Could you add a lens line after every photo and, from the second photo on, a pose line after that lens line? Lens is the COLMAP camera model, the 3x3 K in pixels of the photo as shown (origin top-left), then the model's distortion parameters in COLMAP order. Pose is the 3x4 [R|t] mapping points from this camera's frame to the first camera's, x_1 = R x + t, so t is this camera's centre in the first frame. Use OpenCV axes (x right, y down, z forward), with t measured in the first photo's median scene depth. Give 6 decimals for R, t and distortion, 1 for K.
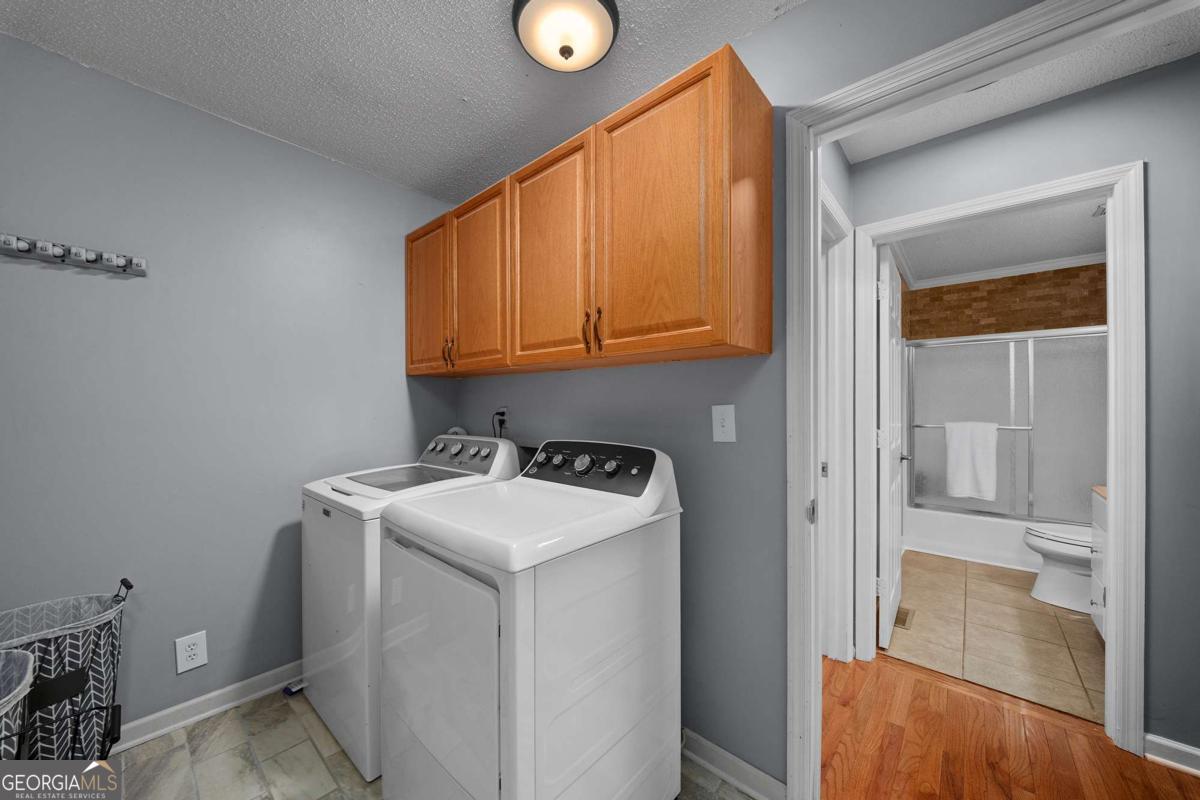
lens RADIAL K [[420.3, 0, 604.6], [0, 420.3, 407.8], [0, 0, 1]] dist [0.002530, -0.003592]
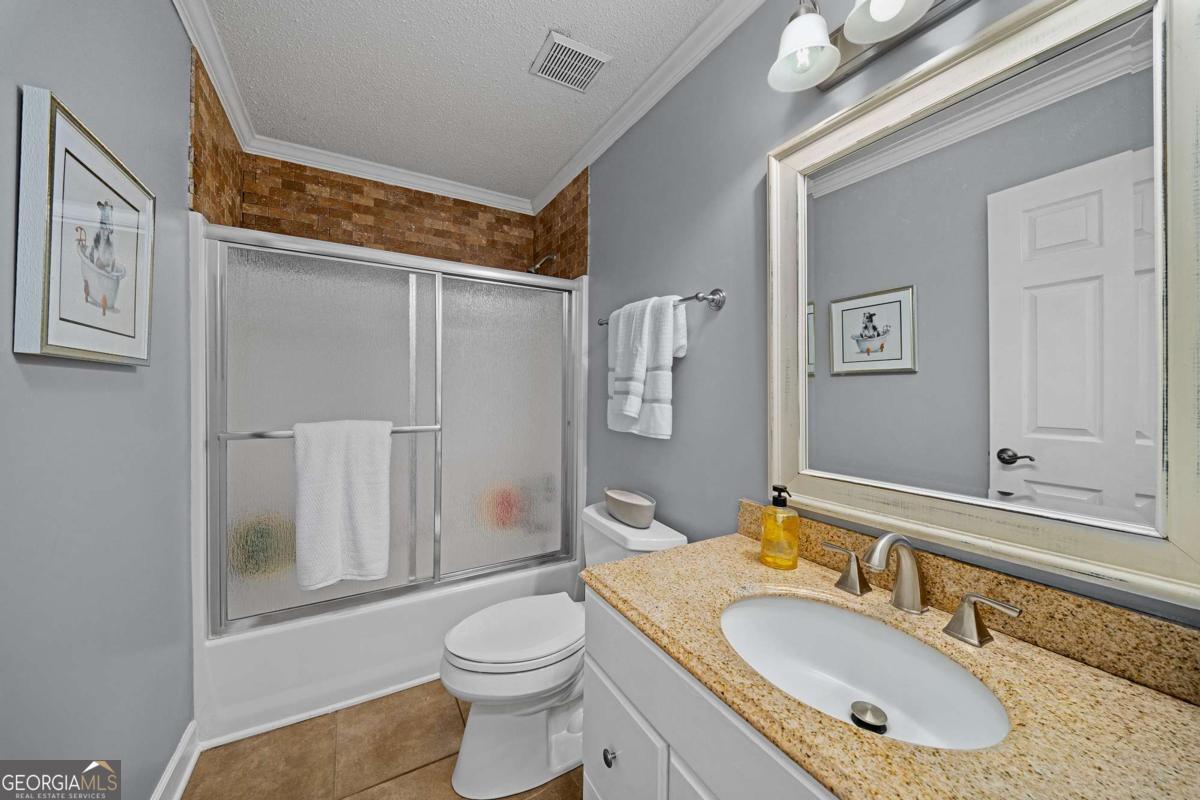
lens RADIAL K [[420.3, 0, 601.6], [0, 420.3, 393.0], [0, 0, 1]] dist [0.002530, -0.003592]
pose [[0.316642, 0.003666, 0.948538, 0.461505], [-0.007060, 0.999974, -0.001508, 0.001821], [-0.948519, -0.006219, 0.316660, 0.518770]]
